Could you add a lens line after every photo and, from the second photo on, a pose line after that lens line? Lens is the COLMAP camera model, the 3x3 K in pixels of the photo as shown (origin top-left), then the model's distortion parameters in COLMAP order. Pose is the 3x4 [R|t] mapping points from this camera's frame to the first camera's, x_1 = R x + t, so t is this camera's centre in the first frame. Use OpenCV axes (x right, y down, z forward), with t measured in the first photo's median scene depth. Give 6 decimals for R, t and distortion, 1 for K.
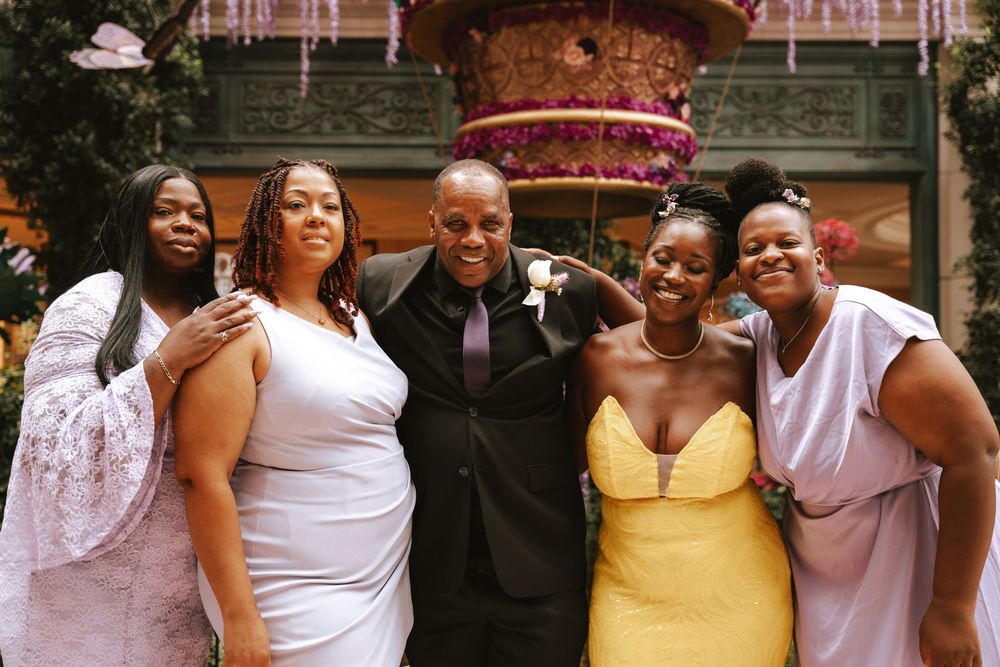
lens RADIAL K [[1150.9, 0, 500.0], [0, 1150.9, 333.5], [0, 0, 1]] dist [0.035510, -0.003738]
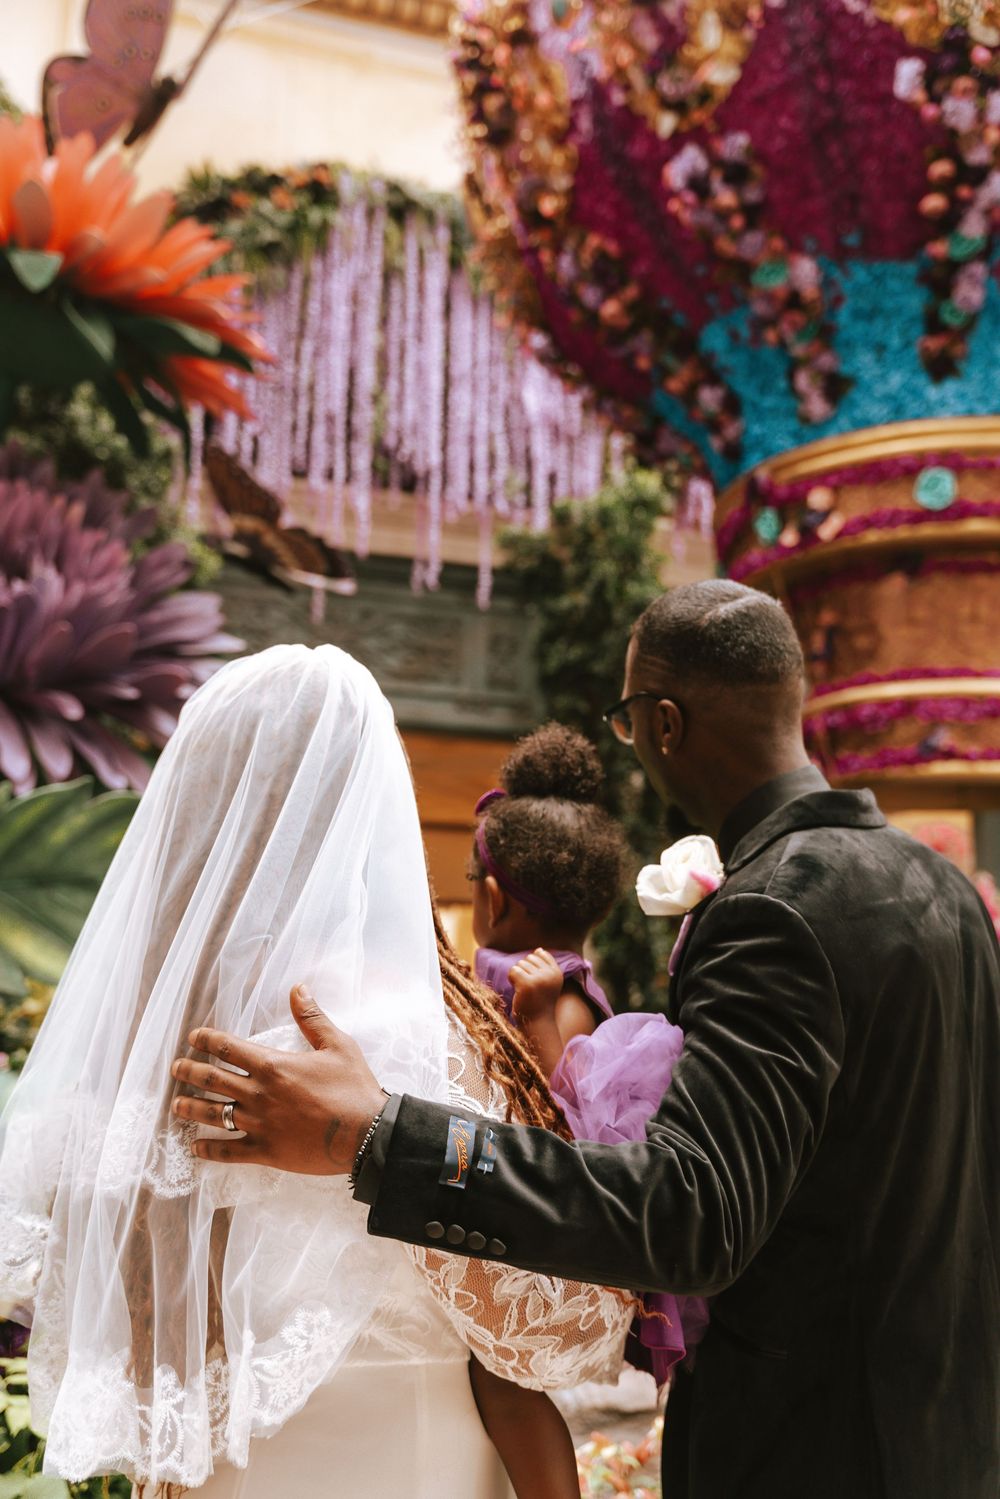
lens RADIAL K [[1454.1, 0, 500.0], [0, 1454.1, 749.5], [0, 0, 1]] dist [0.020657, 0.003803]
pose [[0.952007, 0.068291, 0.298361, -0.364279], [-0.029220, 0.990617, -0.133505, 0.000665], [-0.304678, 0.118379, 0.945070, 0.086028]]
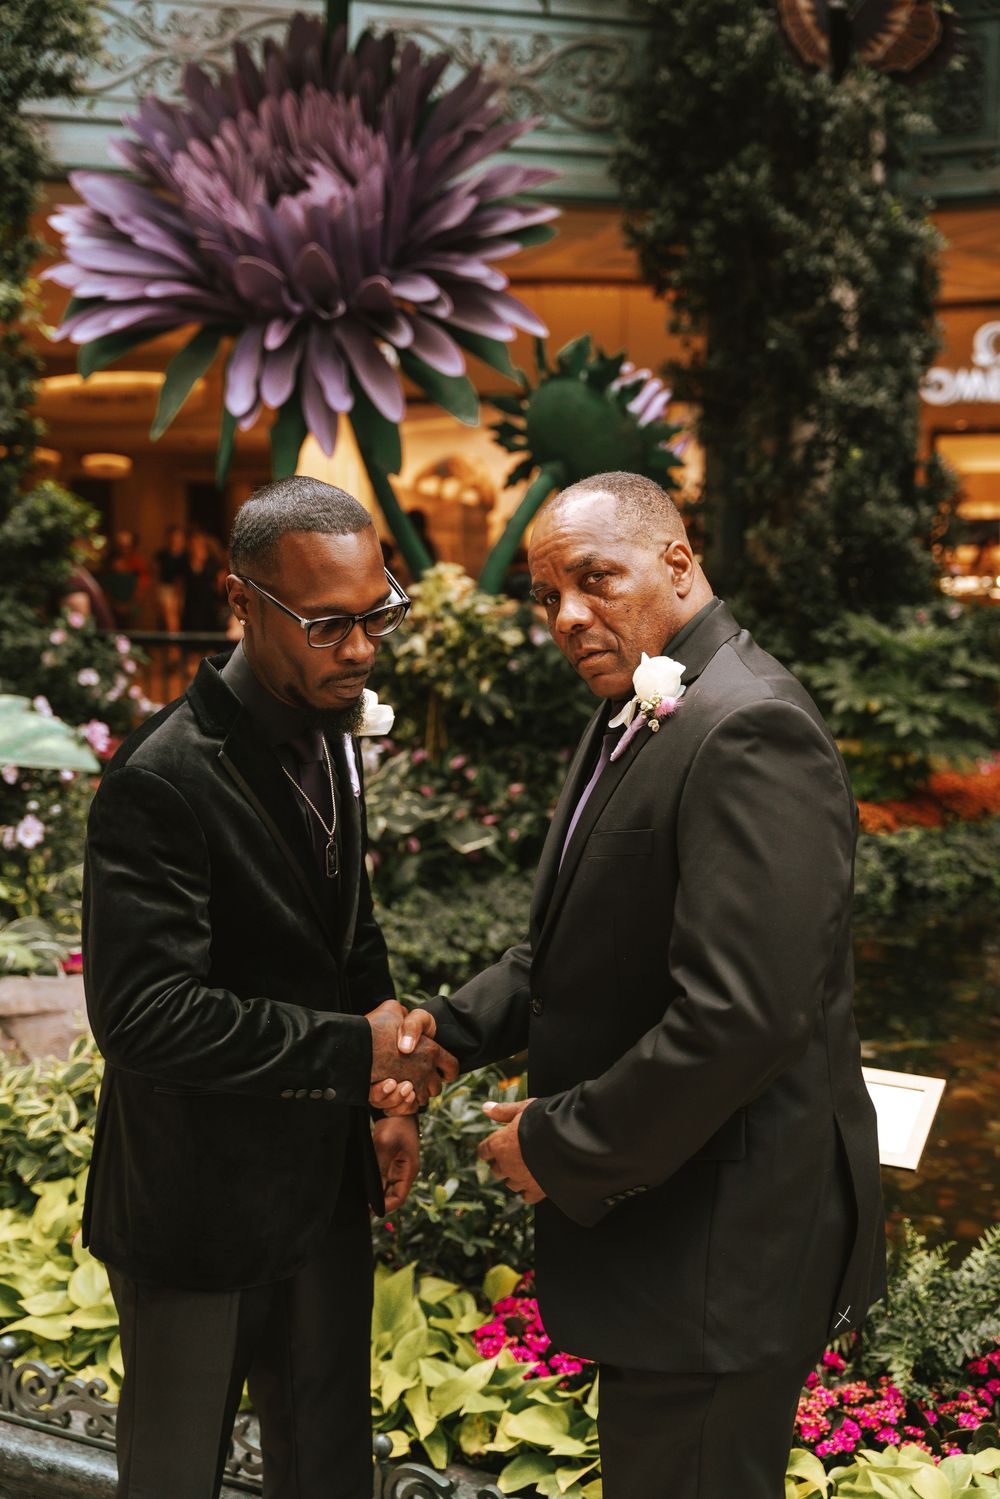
lens RADIAL K [[1854.9, 0, 500.0], [0, 1854.9, 749.5], [0, 0, 1]] dist [0.016631, 0.069389]
pose [[0.875696, 0.056522, -0.479543, 0.006323], [0.027041, 0.985826, 0.165575, -0.036466], [0.482104, -0.157961, 0.861756, 0.053206]]
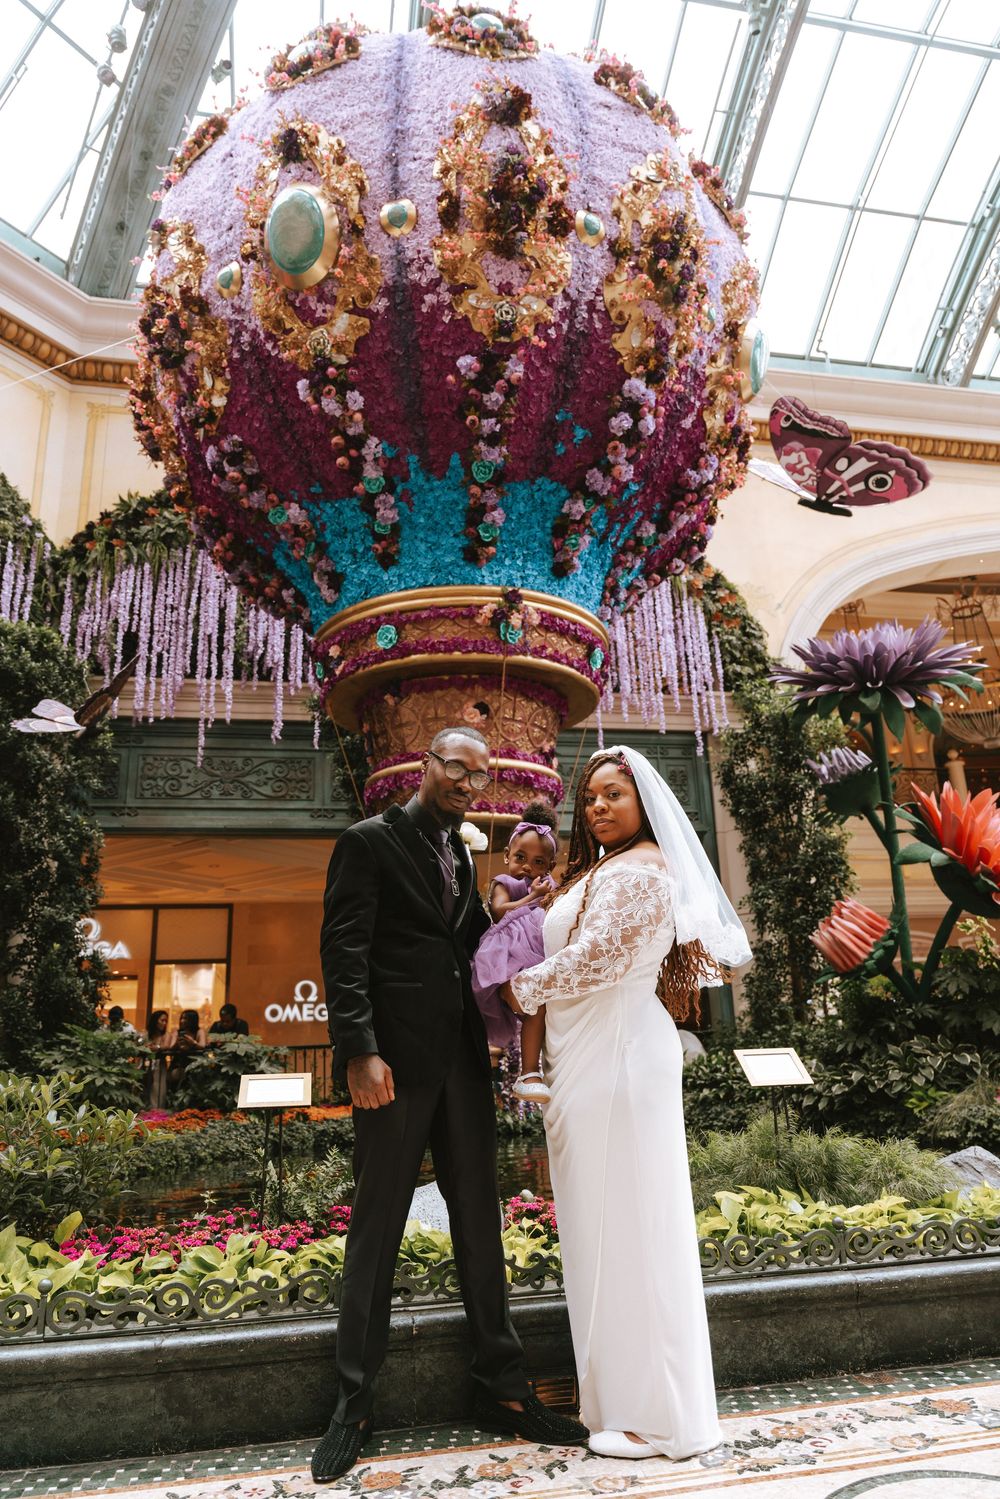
lens RADIAL K [[994.7, 0, 500.0], [0, 994.7, 749.5], [0, 0, 1]] dist [-0.004722, -0.004882]
pose [[0.982600, 0.013973, 0.185207, -0.063554], [0.032413, 0.968964, -0.245067, 0.036415], [-0.182883, 0.246806, 0.951652, -0.013439]]
